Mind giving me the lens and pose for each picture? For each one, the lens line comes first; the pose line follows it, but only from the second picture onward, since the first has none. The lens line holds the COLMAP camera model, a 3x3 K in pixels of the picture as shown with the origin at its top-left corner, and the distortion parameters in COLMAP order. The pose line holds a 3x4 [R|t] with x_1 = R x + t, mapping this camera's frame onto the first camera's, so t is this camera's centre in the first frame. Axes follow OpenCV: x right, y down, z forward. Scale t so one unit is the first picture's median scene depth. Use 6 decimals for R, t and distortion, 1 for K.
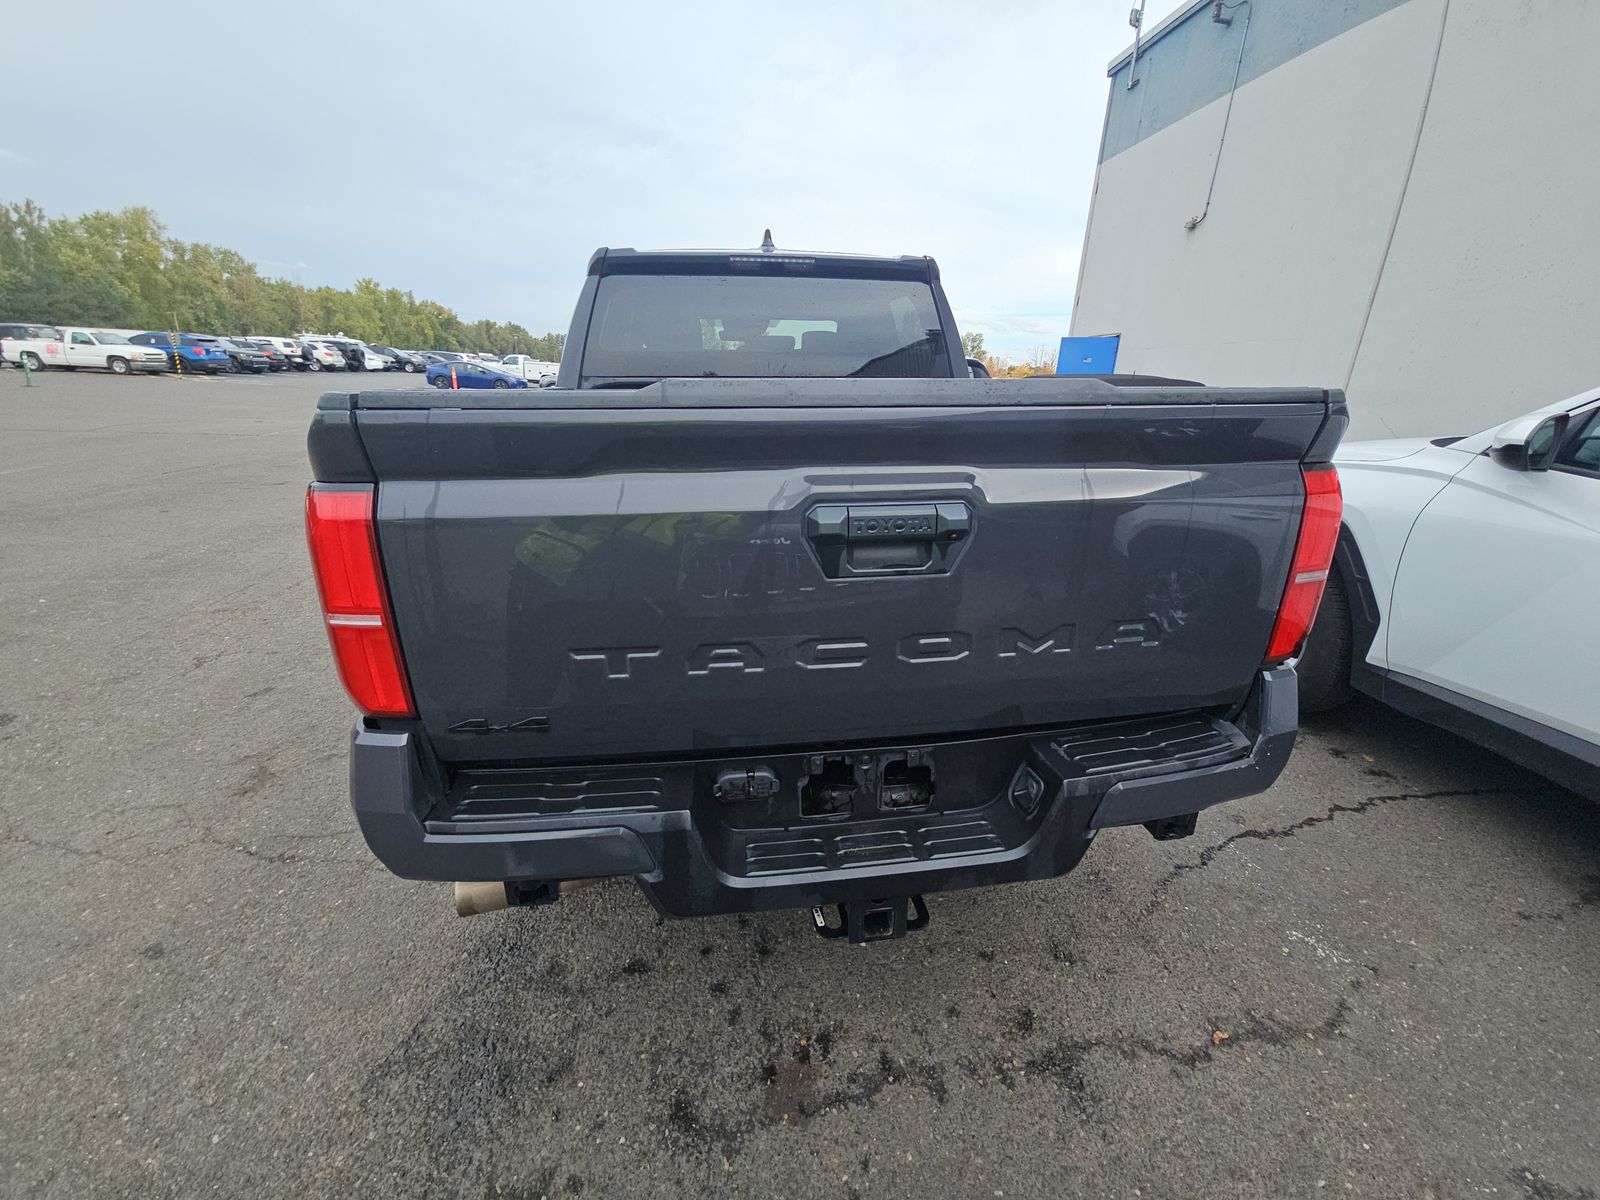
lens RADIAL K [[630.6, 0, 800.0], [0, 630.6, 600.0], [0, 0, 1]] dist [0.048127, -0.027012]
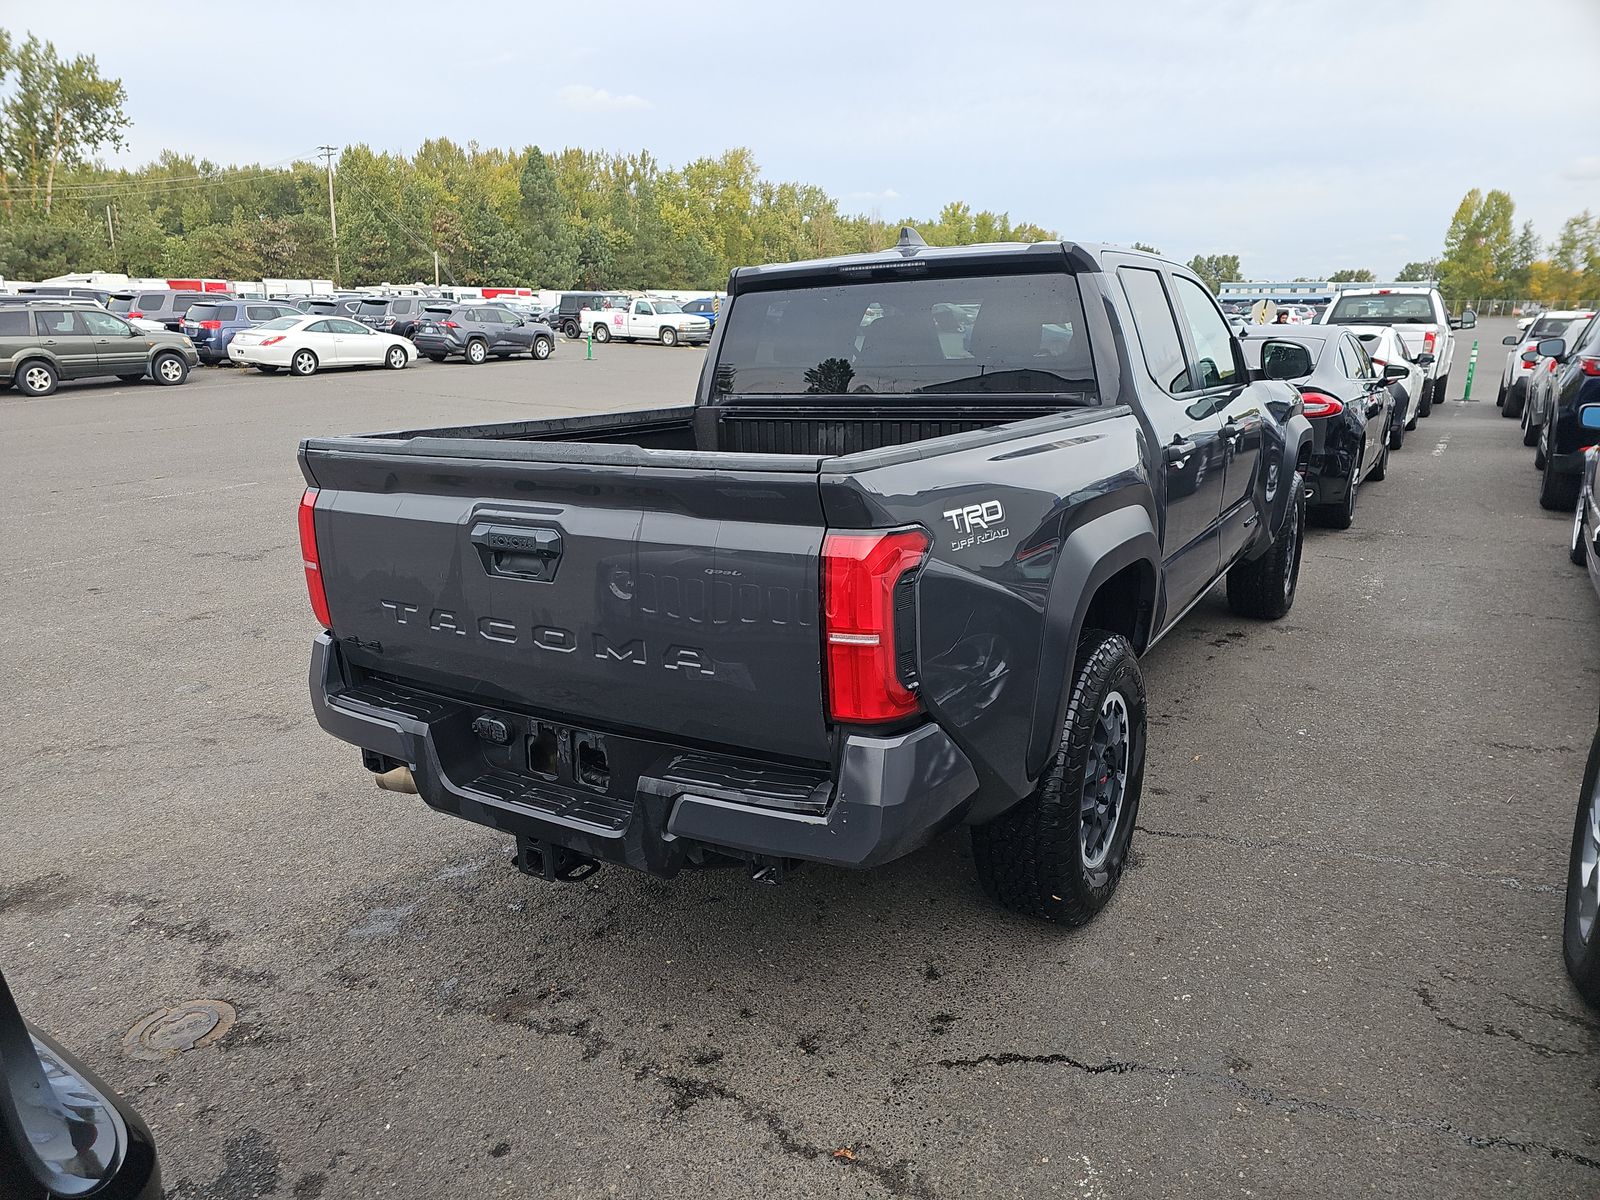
lens RADIAL K [[1034.5, 0, 786.0], [0, 1034.5, 603.5], [0, 0, 1]] dist [0.125026, -0.153999]
pose [[0.762974, 0.131042, -0.633008, 1.309126], [-0.176696, 0.984222, -0.009225, -0.041945], [0.621811, 0.118888, 0.774090, -0.256350]]
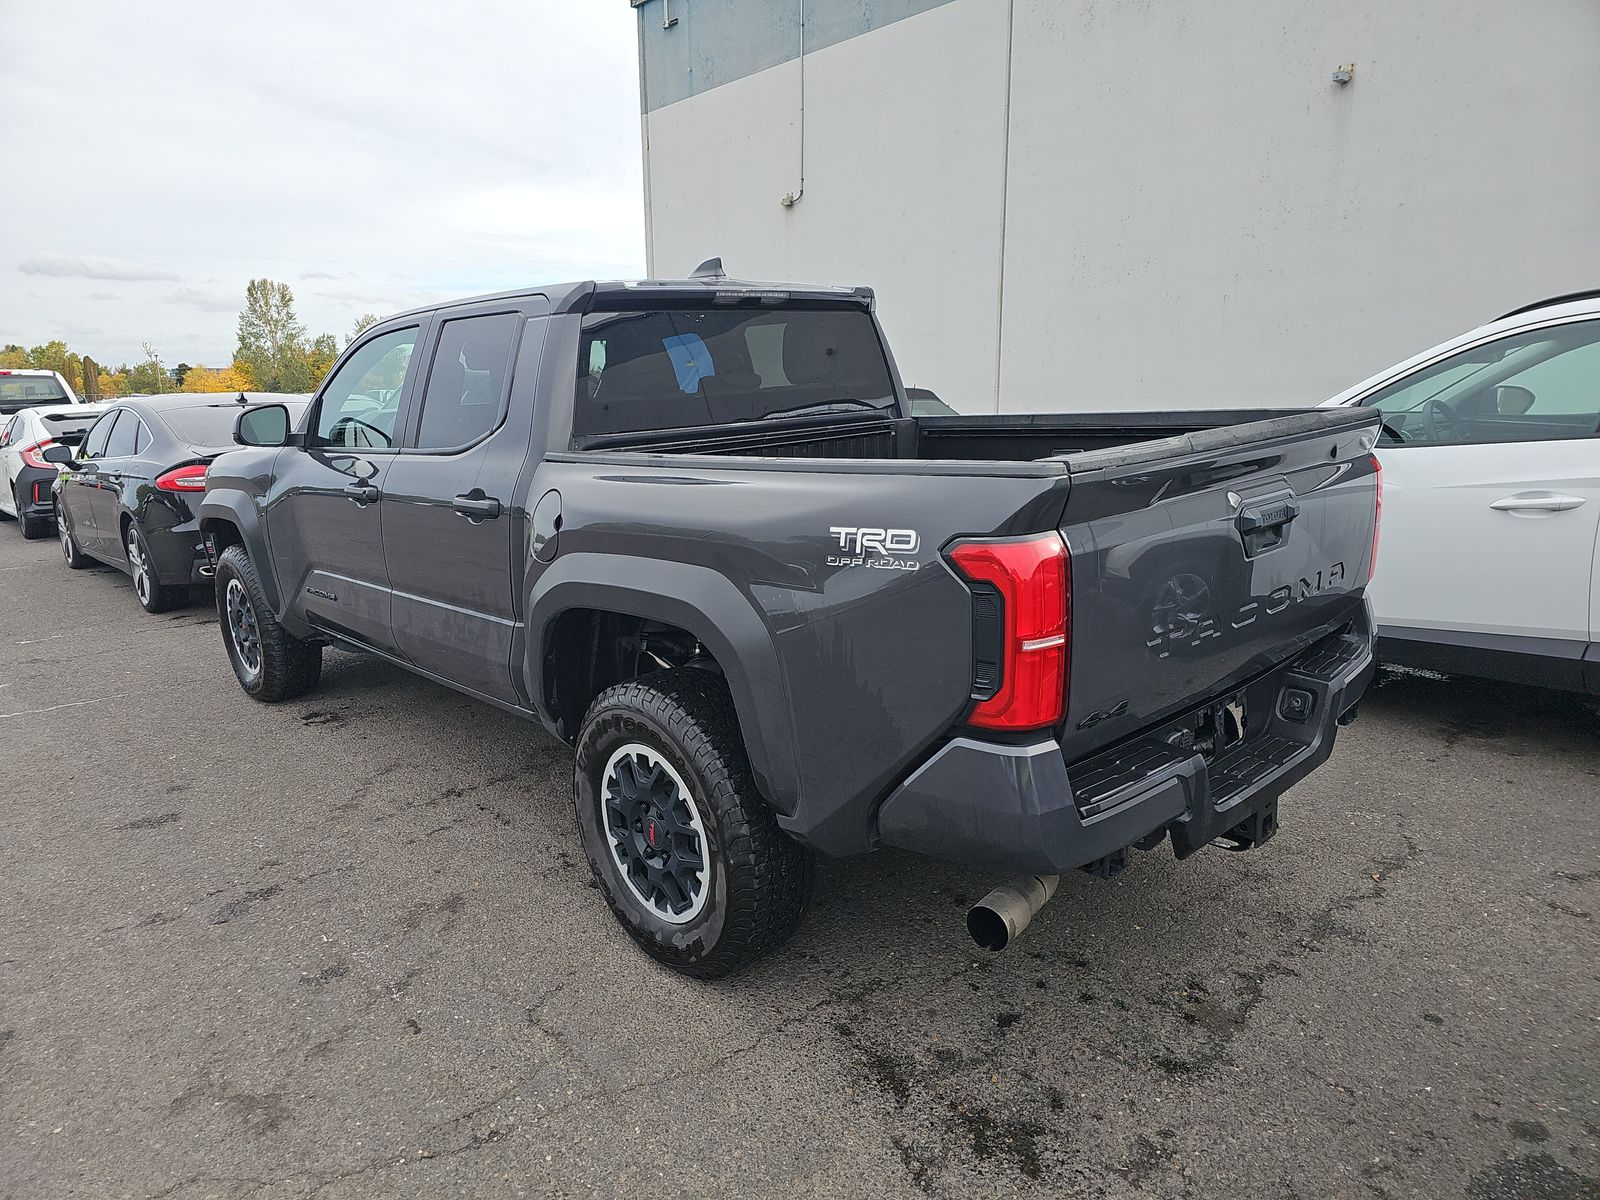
lens RADIAL K [[1007.1, 0, 795.3], [0, 1007.1, 595.2], [0, 0, 1]] dist [0.106892, -0.093999]
pose [[0.826006, -0.159000, 0.540772, -1.307693], [0.225040, 0.972636, -0.057760, -0.035337], [-0.516790, 0.169405, 0.839184, -0.257596]]
